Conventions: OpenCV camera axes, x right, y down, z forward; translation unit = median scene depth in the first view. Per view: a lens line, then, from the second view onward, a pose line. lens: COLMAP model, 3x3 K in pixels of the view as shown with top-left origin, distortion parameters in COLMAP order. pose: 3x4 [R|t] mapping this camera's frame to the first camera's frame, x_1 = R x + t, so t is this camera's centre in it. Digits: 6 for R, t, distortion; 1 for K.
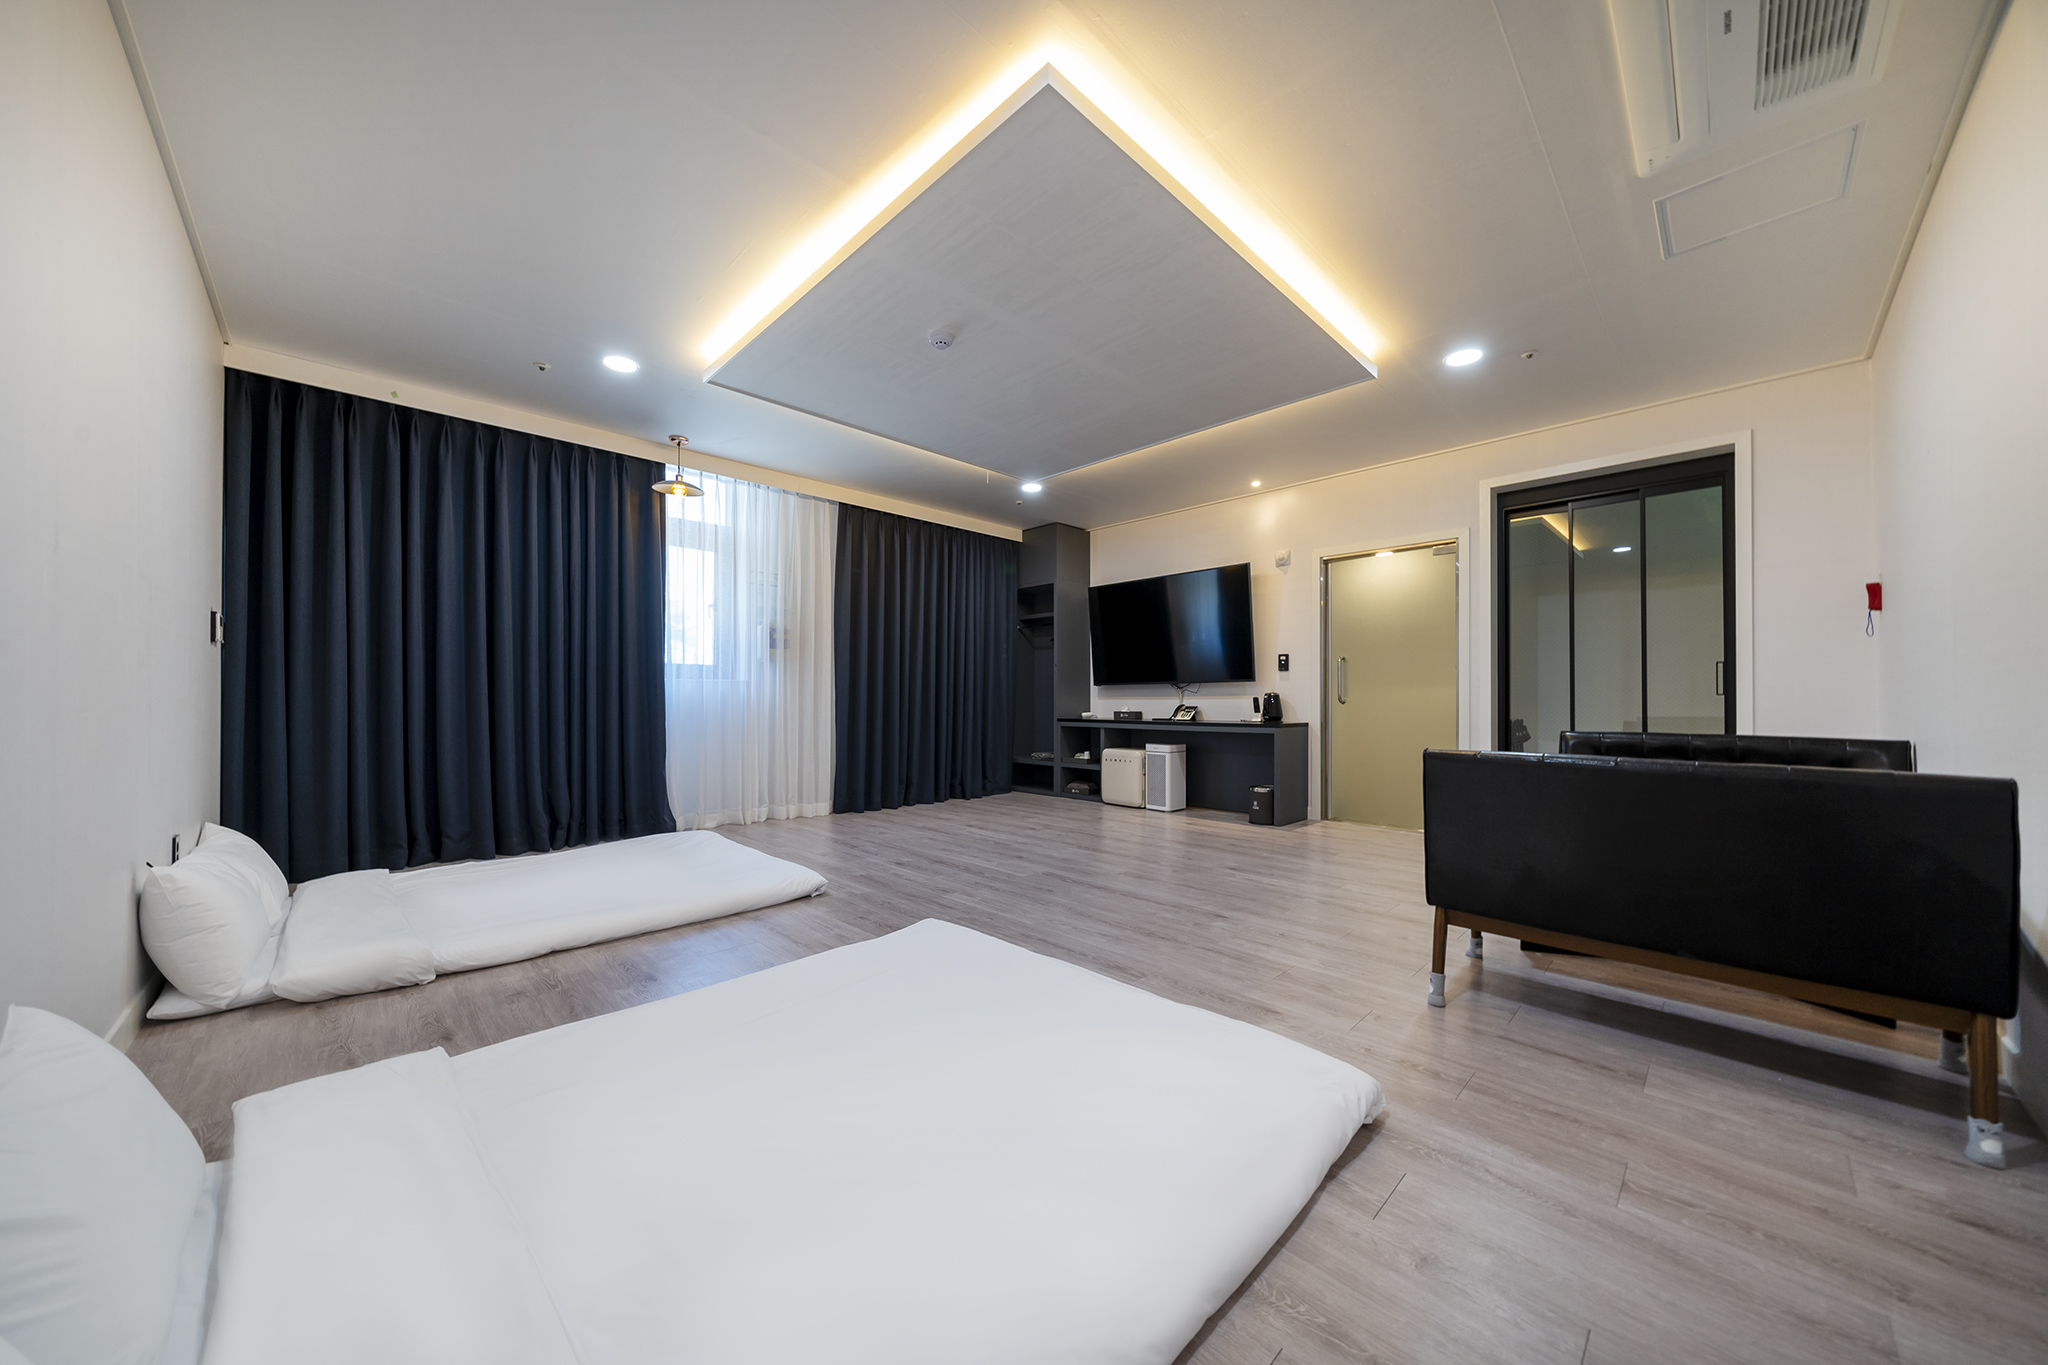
lens RADIAL K [[695.3, 0, 1005.5], [0, 695.3, 695.9], [0, 0, 1]] dist [-0.002339, -0.000052]
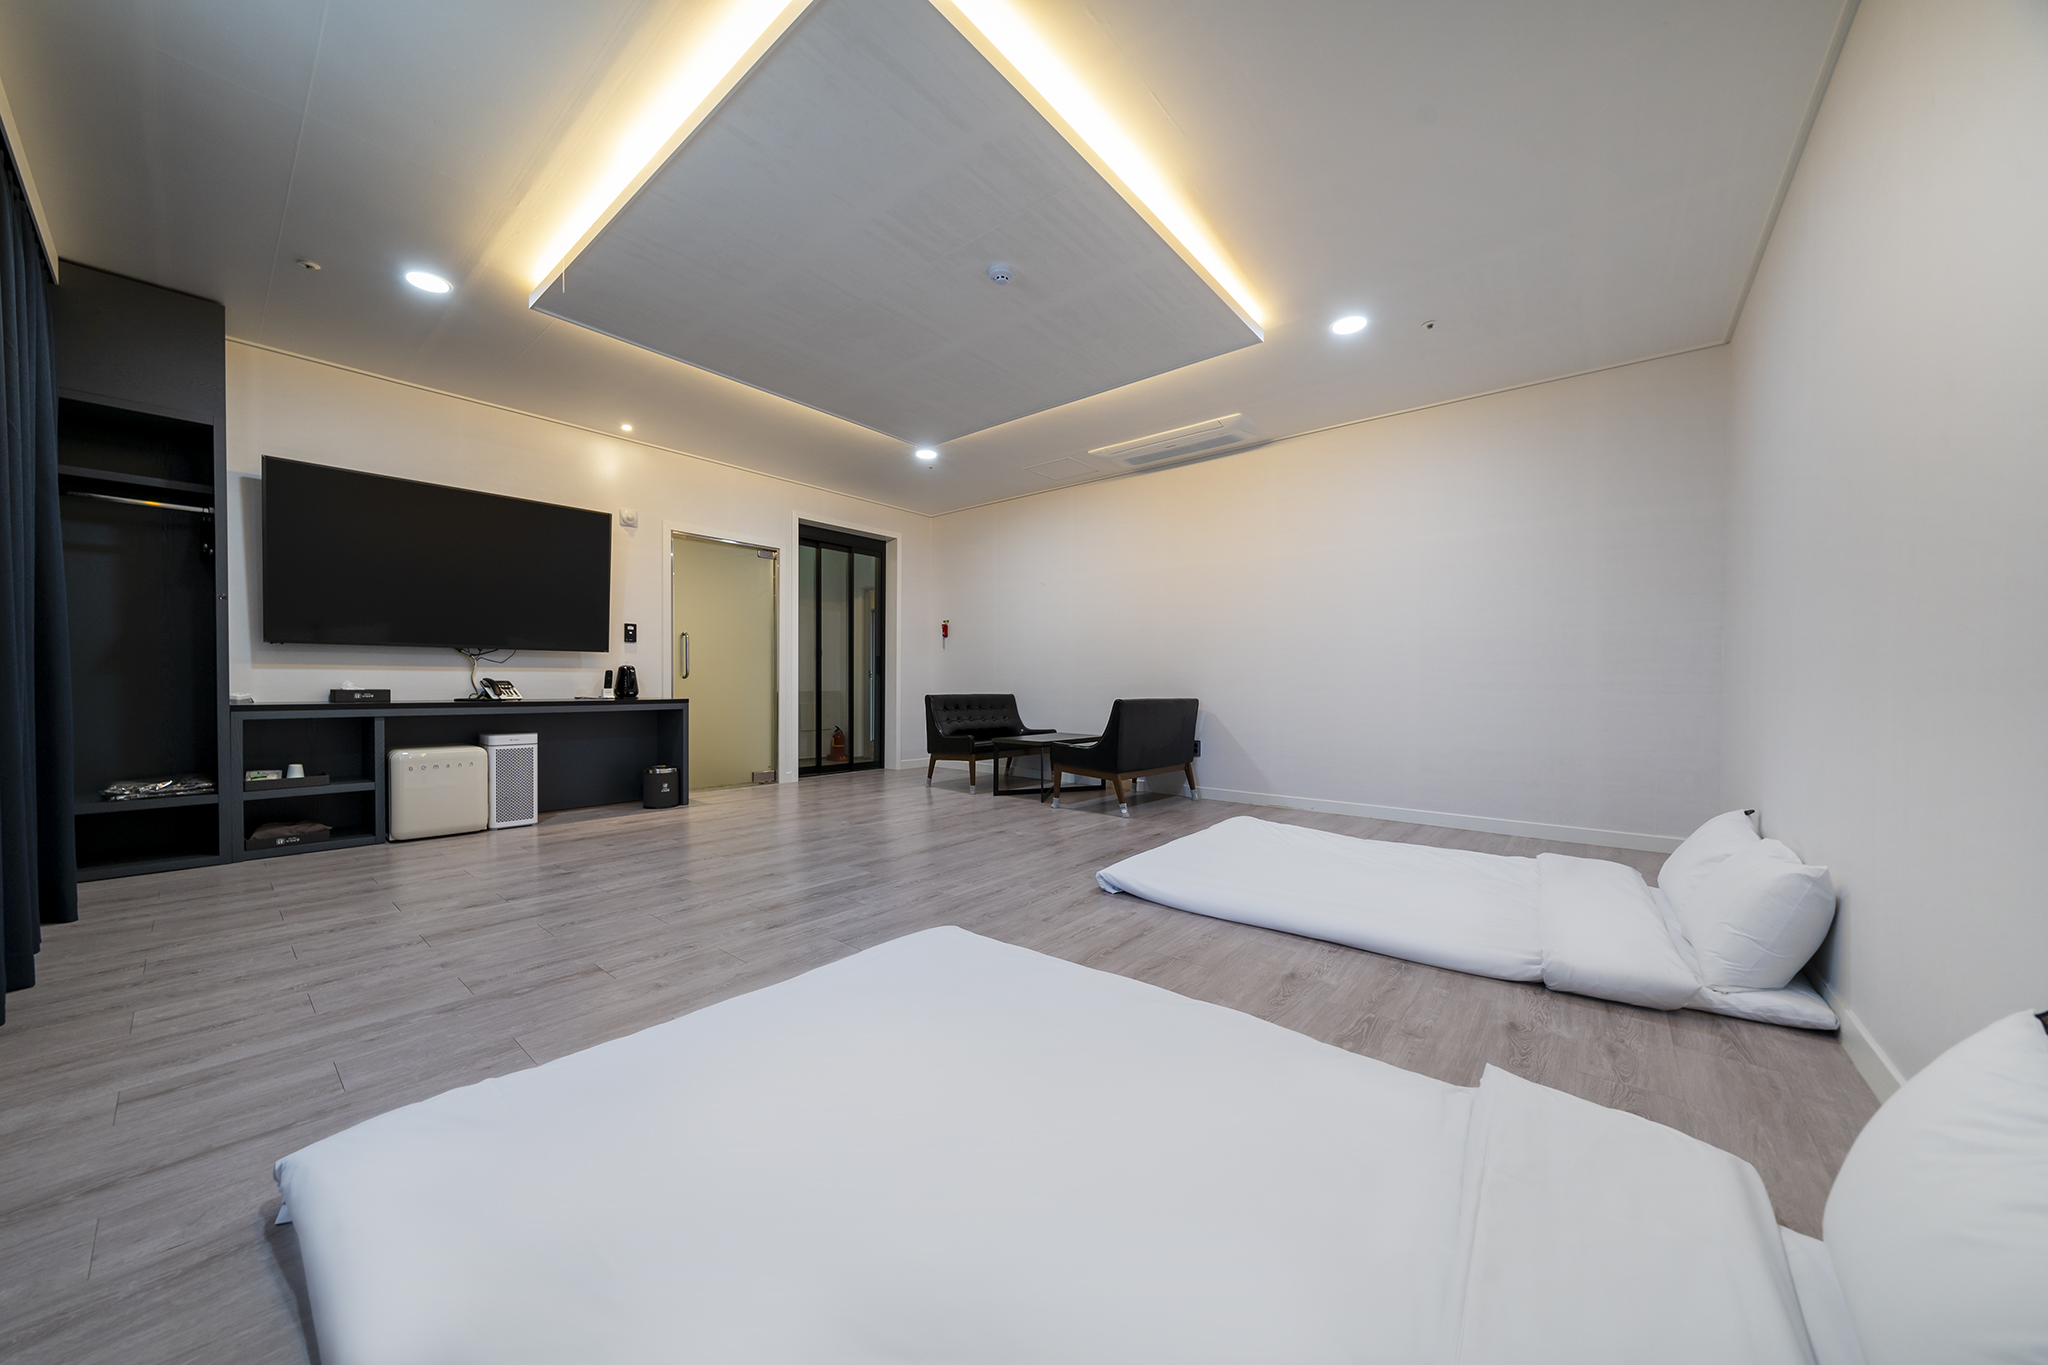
lens RADIAL K [[695.3, 0, 1005.5], [0, 695.3, 695.9], [0, 0, 1]] dist [-0.002339, -0.000052]
pose [[-0.102688, -0.018520, 0.994541, -0.585079], [-0.012916, 0.999767, 0.017284, 0.013313], [-0.994630, -0.011071, -0.102904, 0.628907]]
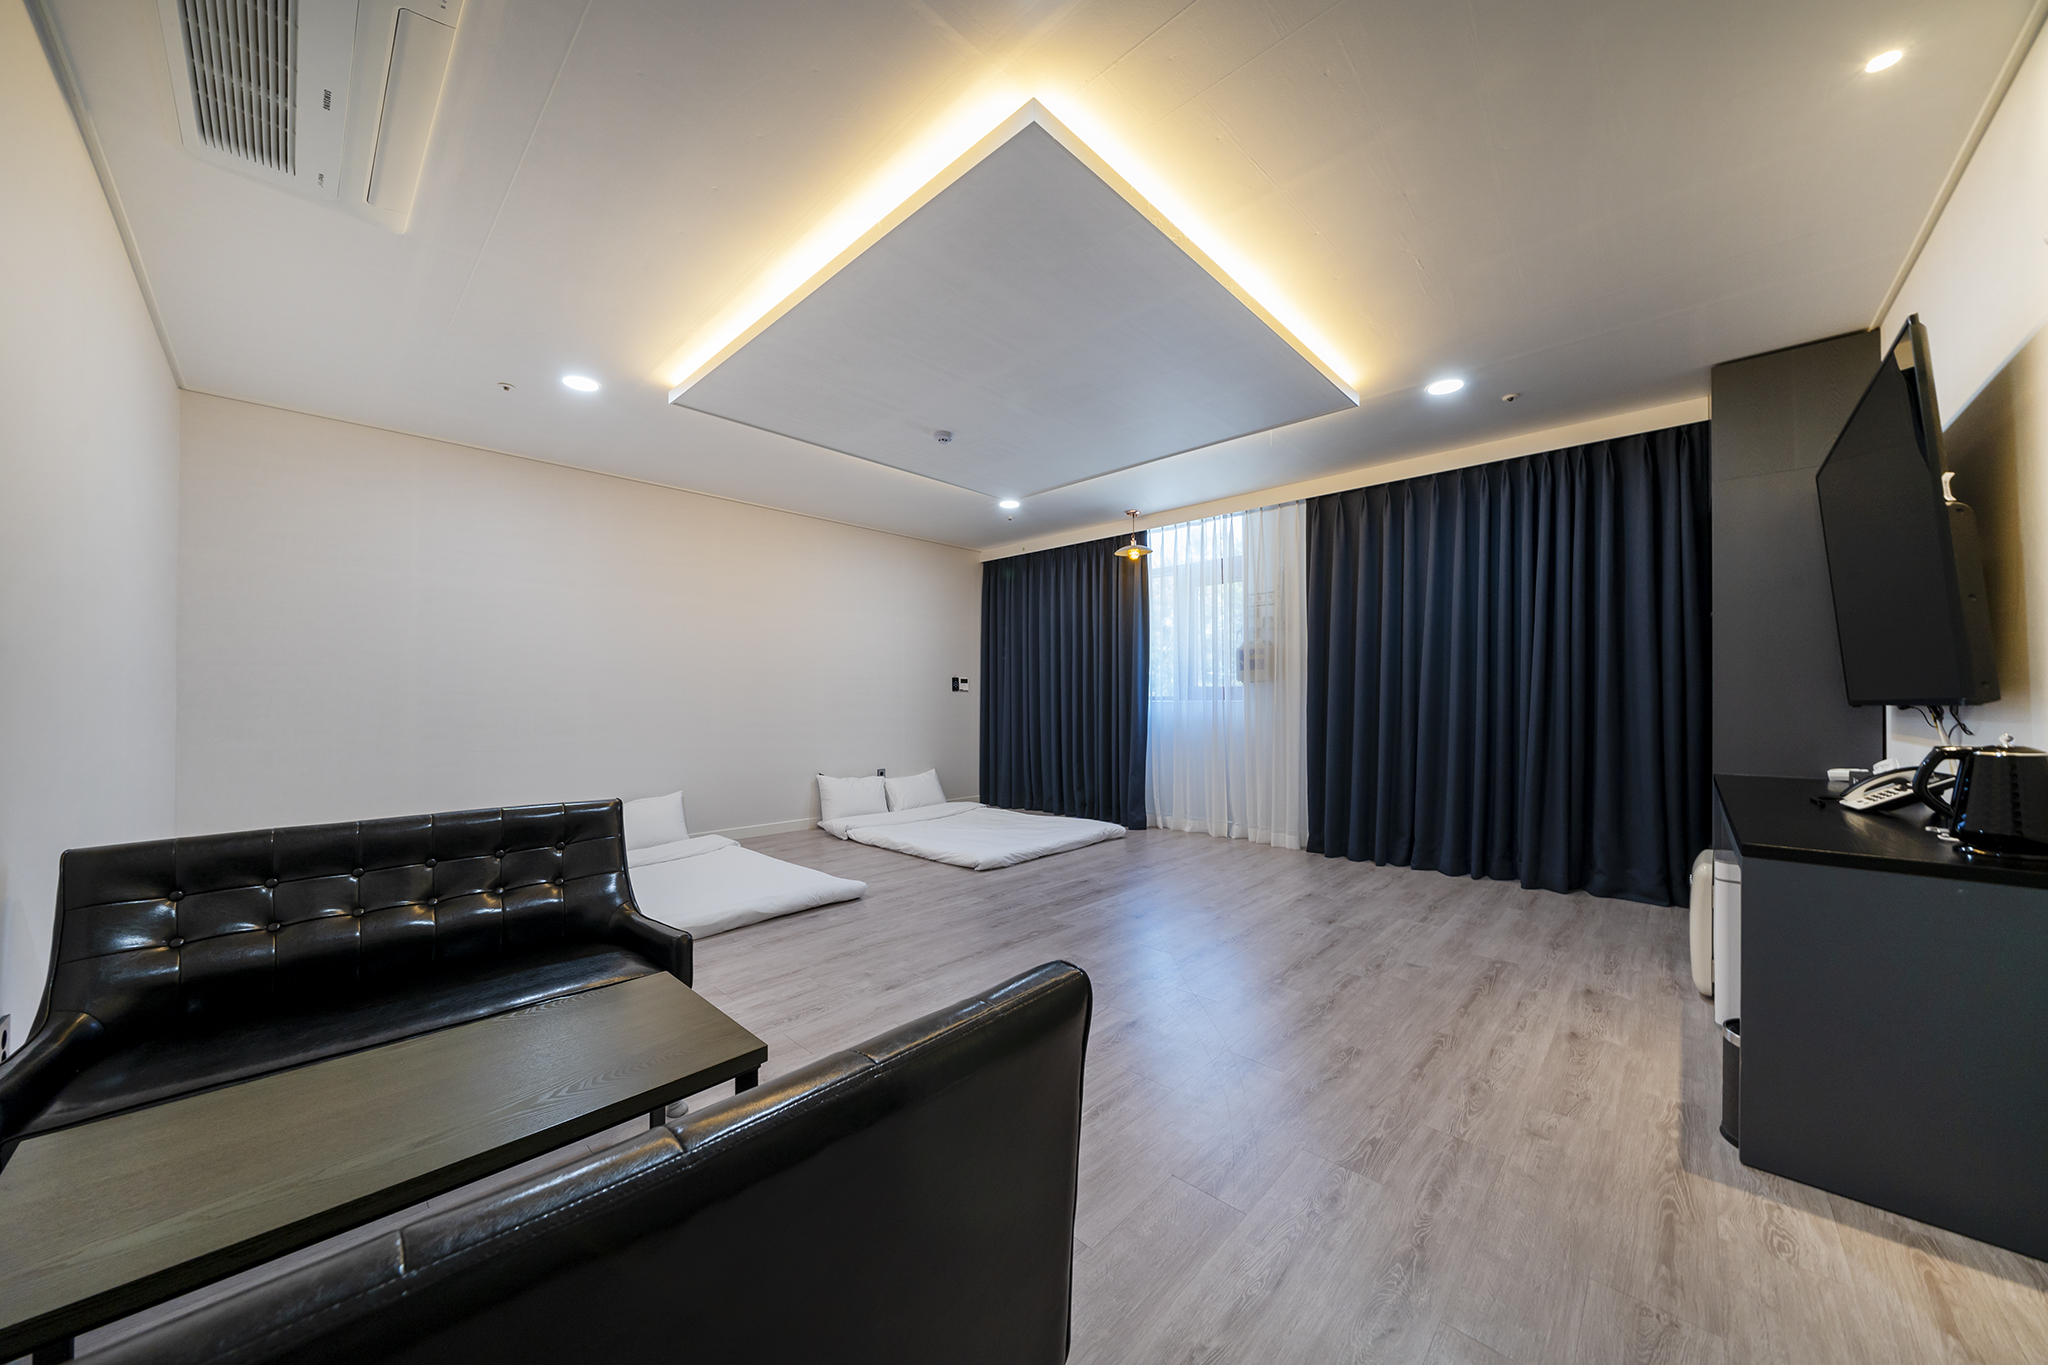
lens RADIAL K [[695.3, 0, 1005.5], [0, 695.3, 695.9], [0, 0, 1]] dist [-0.002339, -0.000052]
pose [[0.032964, -0.009196, -0.999414, 0.664084], [0.007873, 0.999929, -0.008941, -0.024425], [0.999426, -0.007573, 0.033034, 0.620408]]
